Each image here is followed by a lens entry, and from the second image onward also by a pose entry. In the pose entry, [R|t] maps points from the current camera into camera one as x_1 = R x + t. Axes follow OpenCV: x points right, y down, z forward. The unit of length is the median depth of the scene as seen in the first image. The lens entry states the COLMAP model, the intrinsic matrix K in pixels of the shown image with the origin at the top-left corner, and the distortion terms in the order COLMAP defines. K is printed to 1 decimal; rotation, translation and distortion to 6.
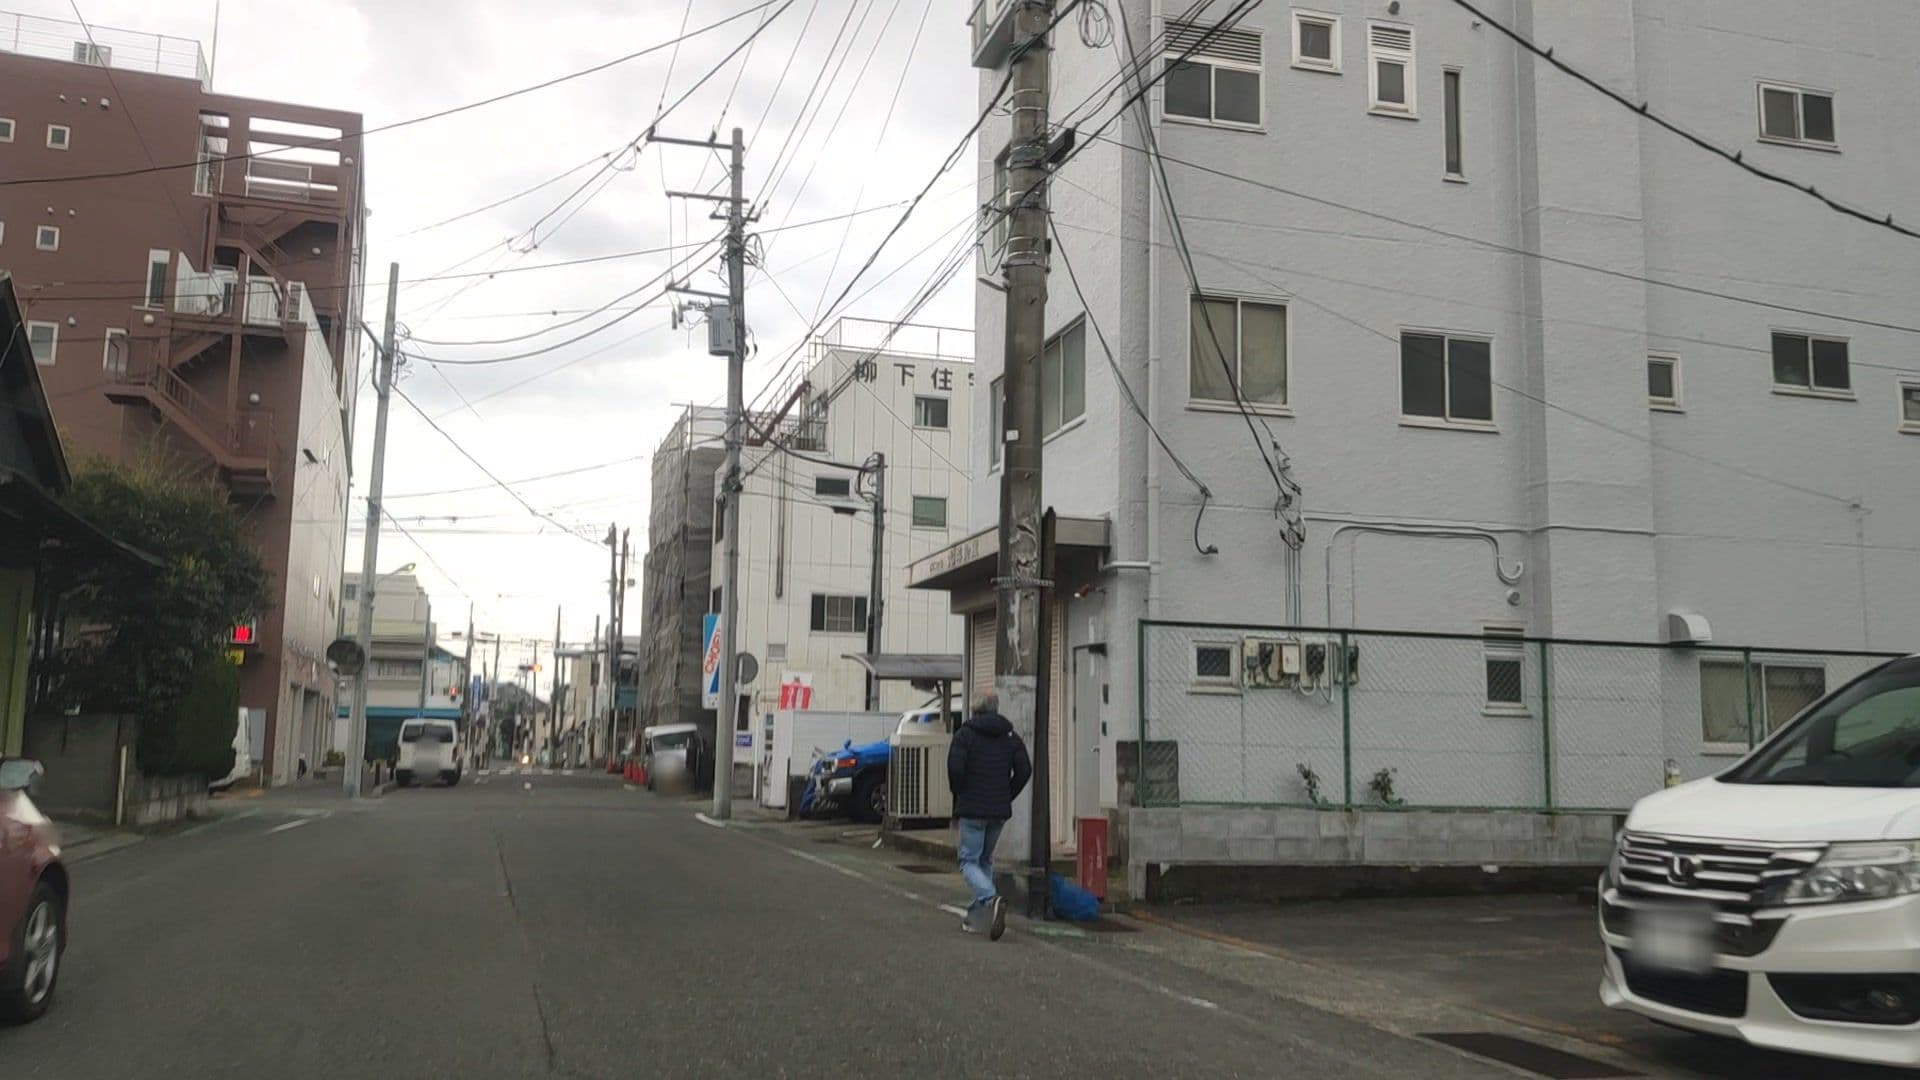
lens RADIAL K [[1495.4, 0, 960.0], [0, 1495.4, 540.0], [0, 0, 1]] dist [0.081355, -0.000660]
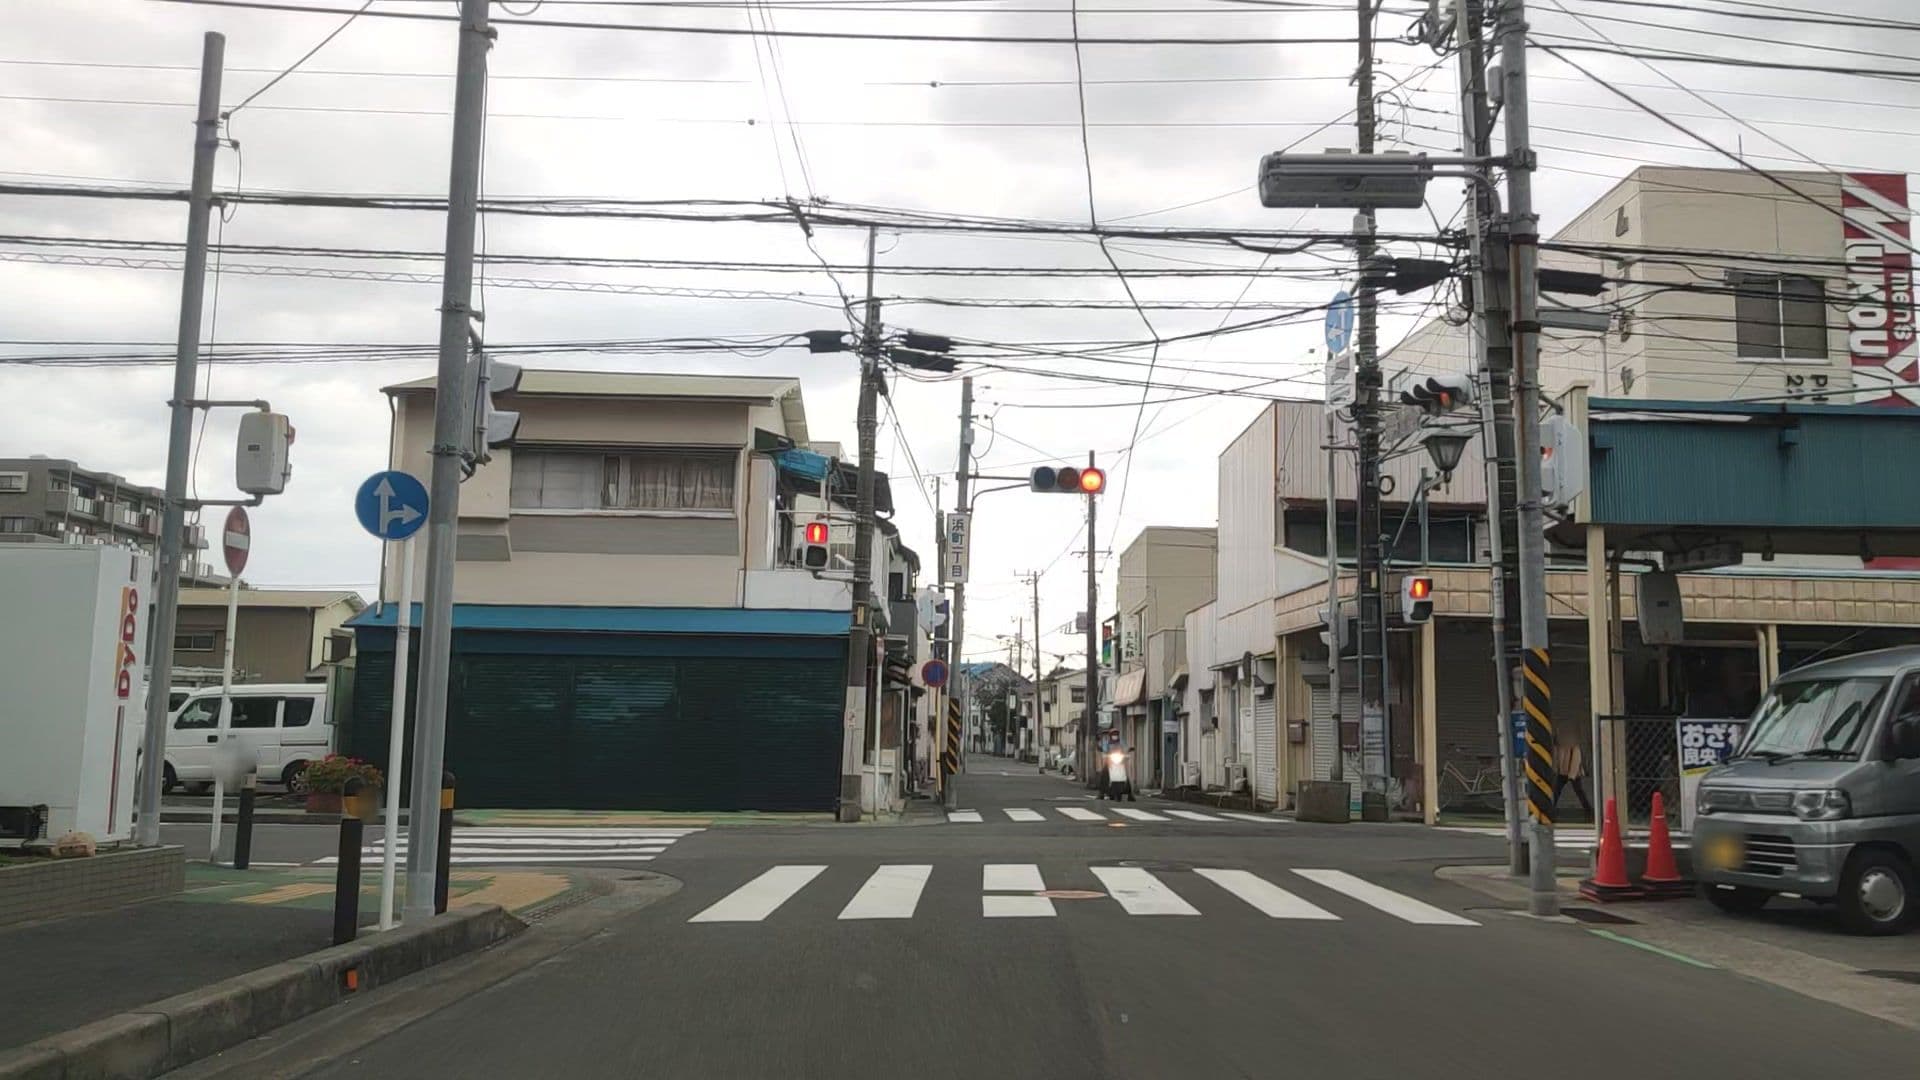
lens RADIAL K [[1495.4, 0, 960.0], [0, 1495.4, 540.0], [0, 0, 1]] dist [0.081355, -0.000660]
pose [[0.951266, -0.035606, -0.306310, -0.093573], [0.036590, 0.999327, -0.002532, 0.042148], [0.306194, -0.008799, 0.951929, 0.307696]]
